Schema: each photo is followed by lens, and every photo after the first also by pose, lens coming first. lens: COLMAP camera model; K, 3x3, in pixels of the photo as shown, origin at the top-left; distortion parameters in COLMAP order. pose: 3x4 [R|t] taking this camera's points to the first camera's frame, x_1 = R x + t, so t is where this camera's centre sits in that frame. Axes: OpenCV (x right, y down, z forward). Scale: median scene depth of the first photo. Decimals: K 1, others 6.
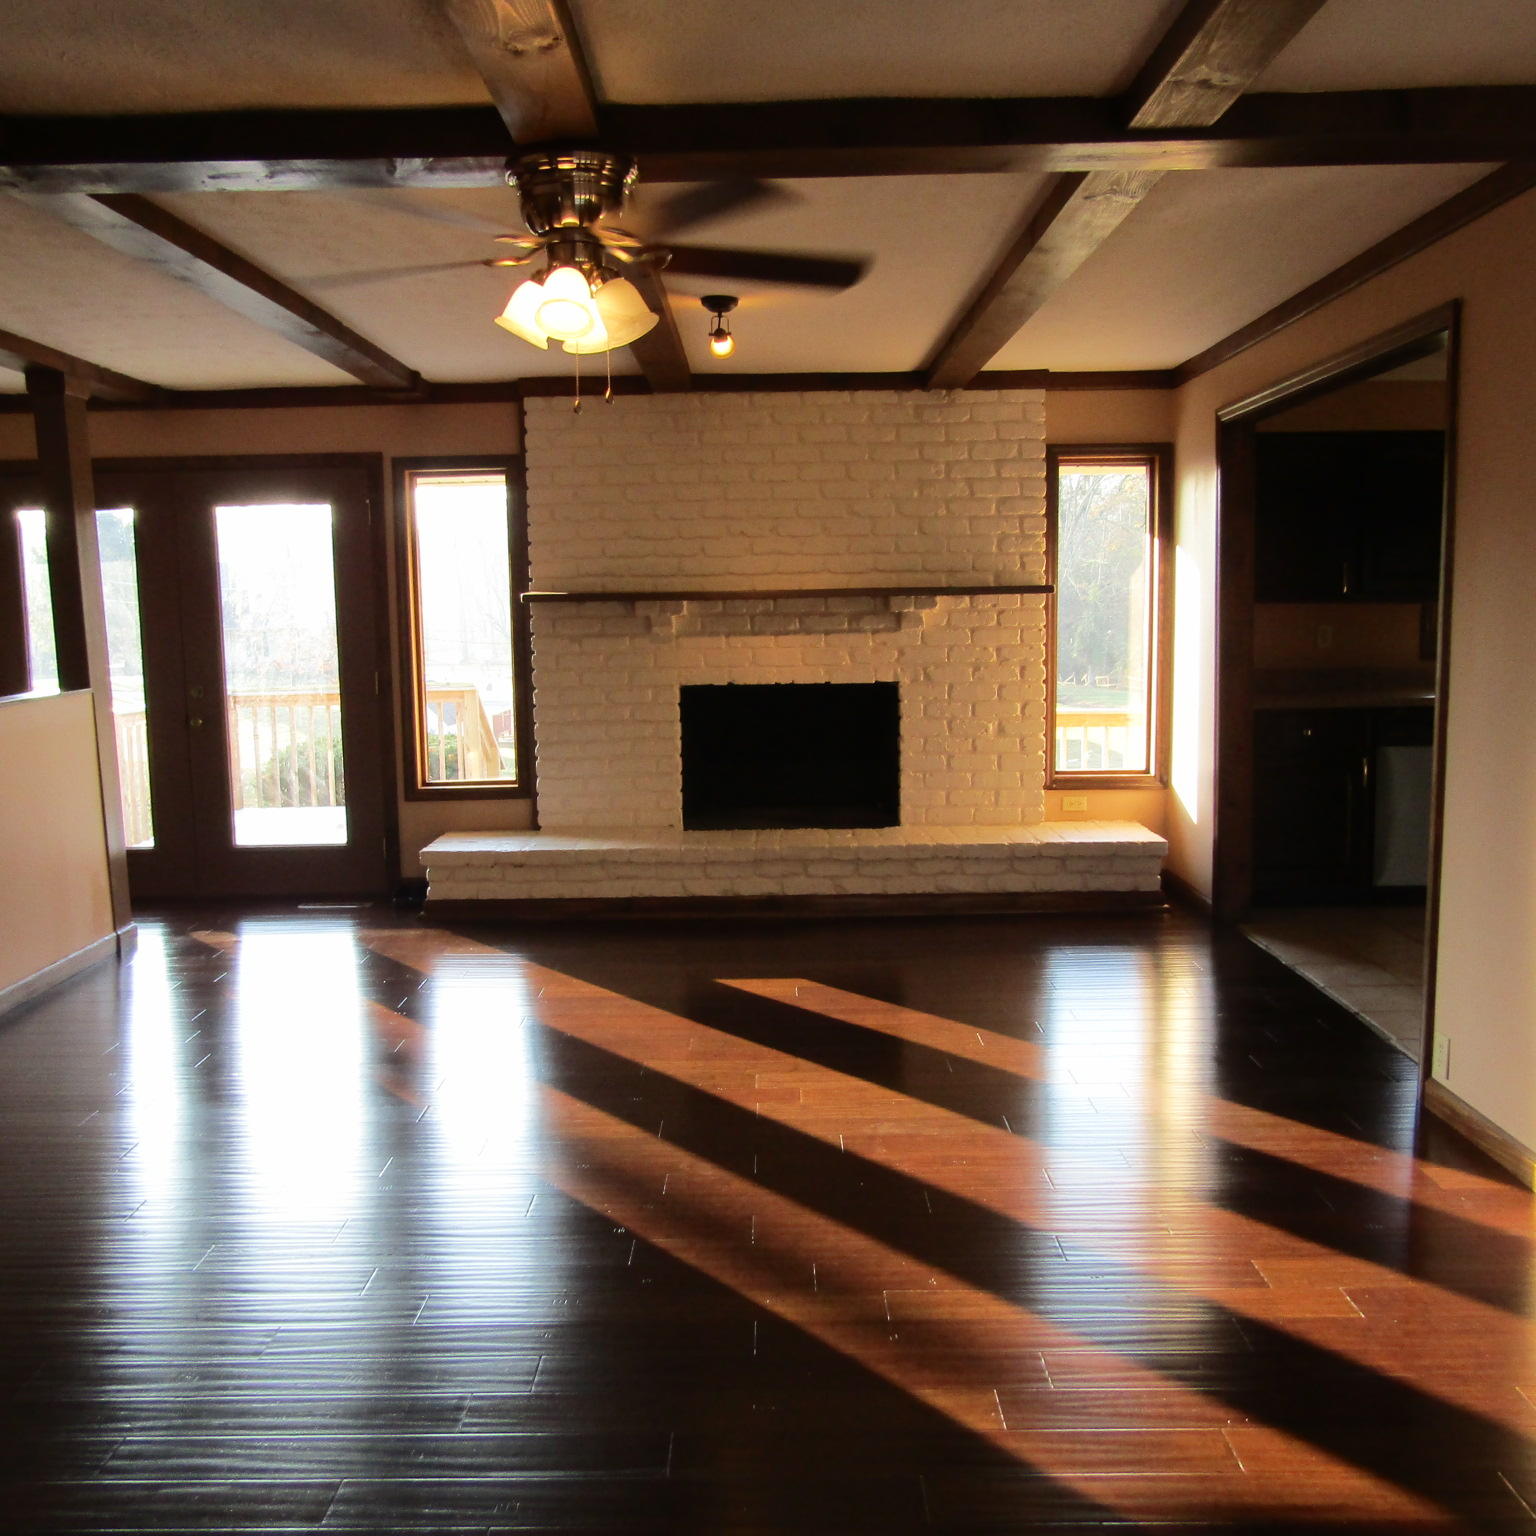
lens RADIAL K [[1472.7, 0, 768.0], [0, 1472.7, 768.0], [0, 0, 1]] dist [-0.019495, 0.018582]
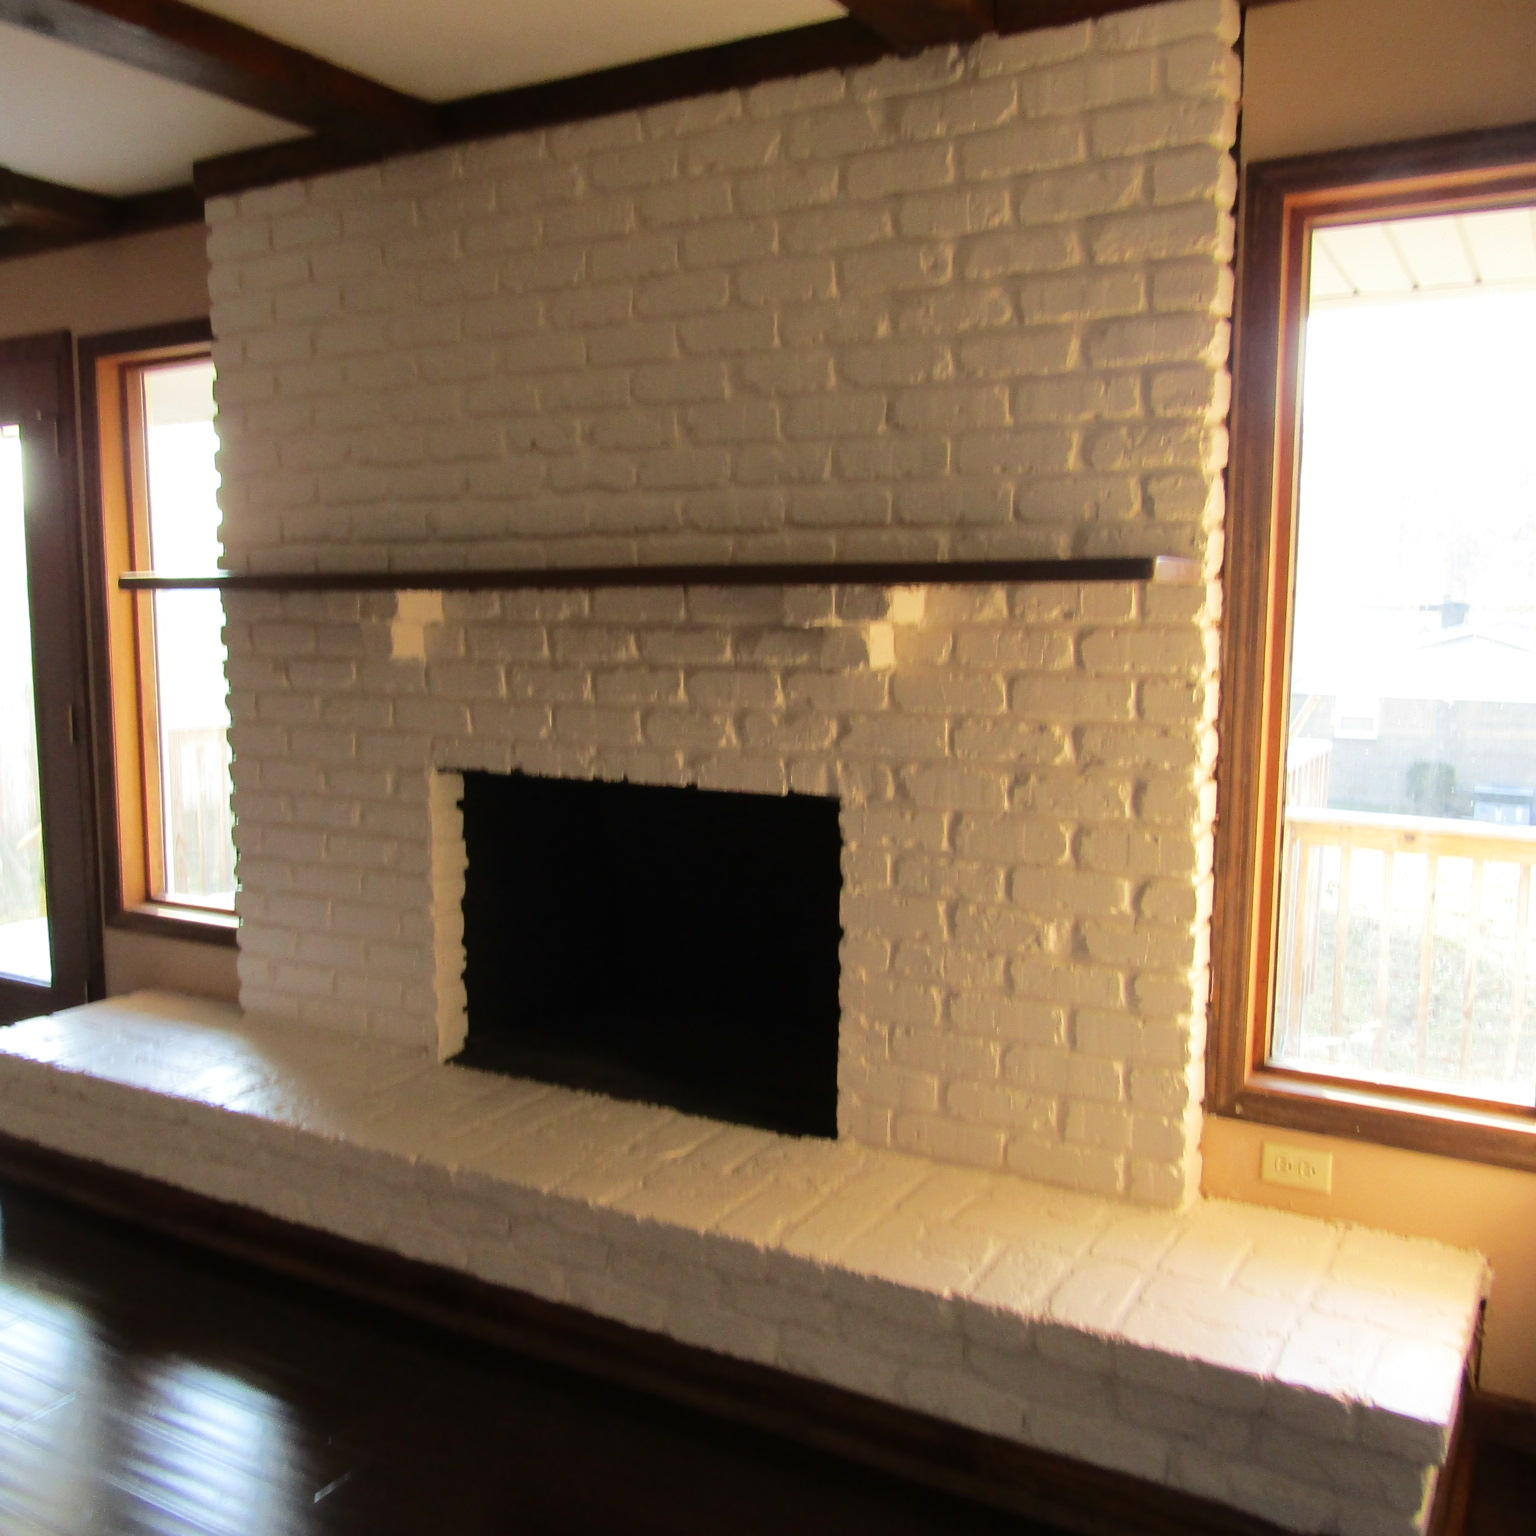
lens RADIAL K [[1472.7, 0, 768.0], [0, 1472.7, 768.0], [0, 0, 1]] dist [-0.019495, 0.018582]
pose [[0.862209, 0.071356, -0.501502, 0.278455], [-0.067310, 0.997388, 0.026188, -0.076440], [0.502061, 0.011177, 0.864760, 0.641308]]
